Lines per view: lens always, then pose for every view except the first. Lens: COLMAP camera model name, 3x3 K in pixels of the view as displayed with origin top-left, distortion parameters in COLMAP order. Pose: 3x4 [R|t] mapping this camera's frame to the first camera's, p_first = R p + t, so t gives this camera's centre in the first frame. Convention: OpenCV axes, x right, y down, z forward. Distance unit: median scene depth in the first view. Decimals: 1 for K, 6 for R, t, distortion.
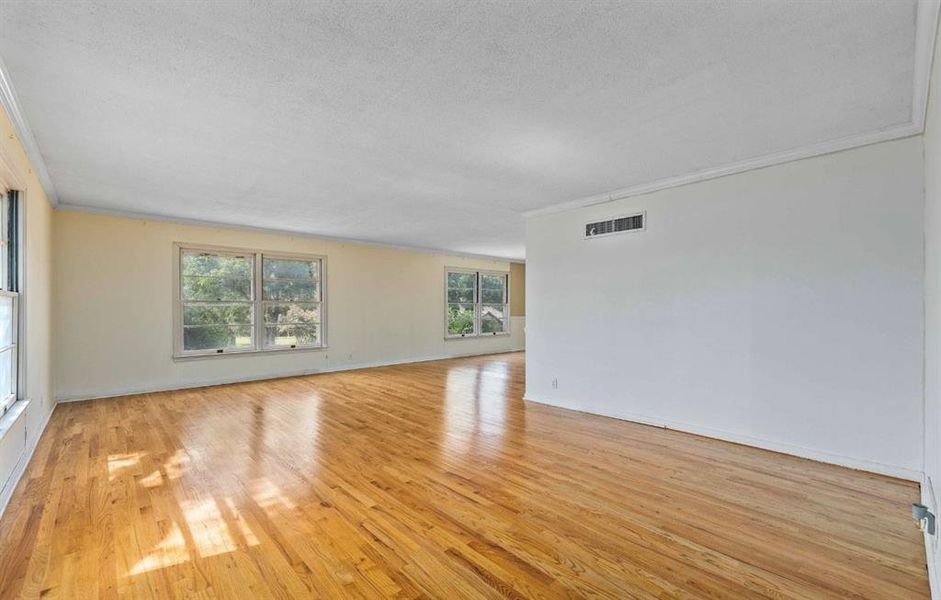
lens RADIAL K [[401.0, 0, 469.6], [0, 401.0, 307.6], [0, 0, 1]] dist [-0.000303, -0.000178]
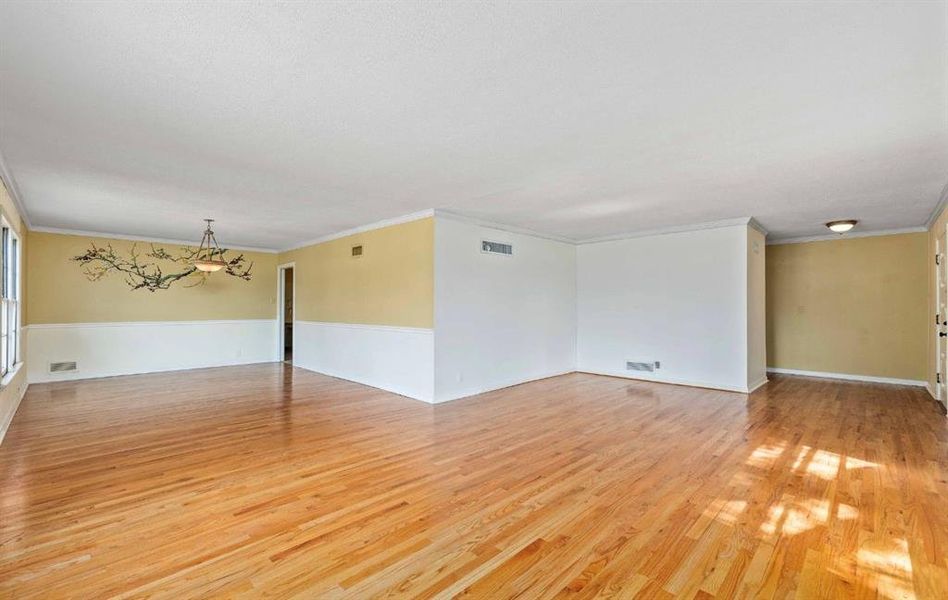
lens RADIAL K [[404.3, 0, 473.6], [0, 404.3, 303.2], [0, 0, 1]] dist [0.000406, 0.000495]
pose [[-0.050887, 0.010410, 0.998650, -1.016953], [-0.004463, 0.999933, -0.010651, -0.001902], [-0.998694, -0.004999, -0.050837, 1.162462]]
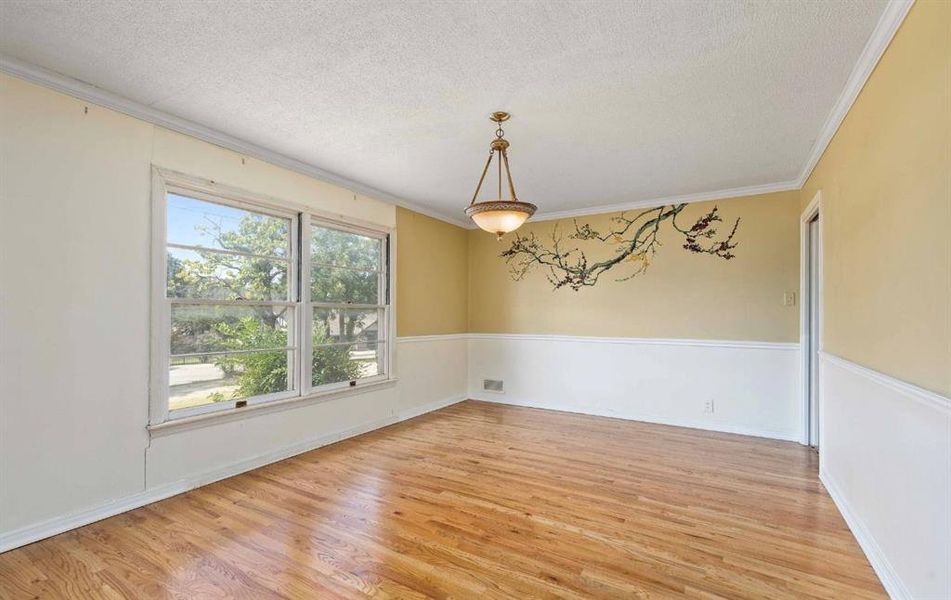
lens RADIAL K [[405.6, 0, 472.8], [0, 405.6, 314.6], [0, 0, 1]] dist [0.000406, 0.000495]
pose [[0.955252, 0.001387, 0.295789, 0.131316], [-0.002972, 0.999984, 0.004908, -0.000621], [-0.295777, -0.005568, 0.955241, 1.420268]]
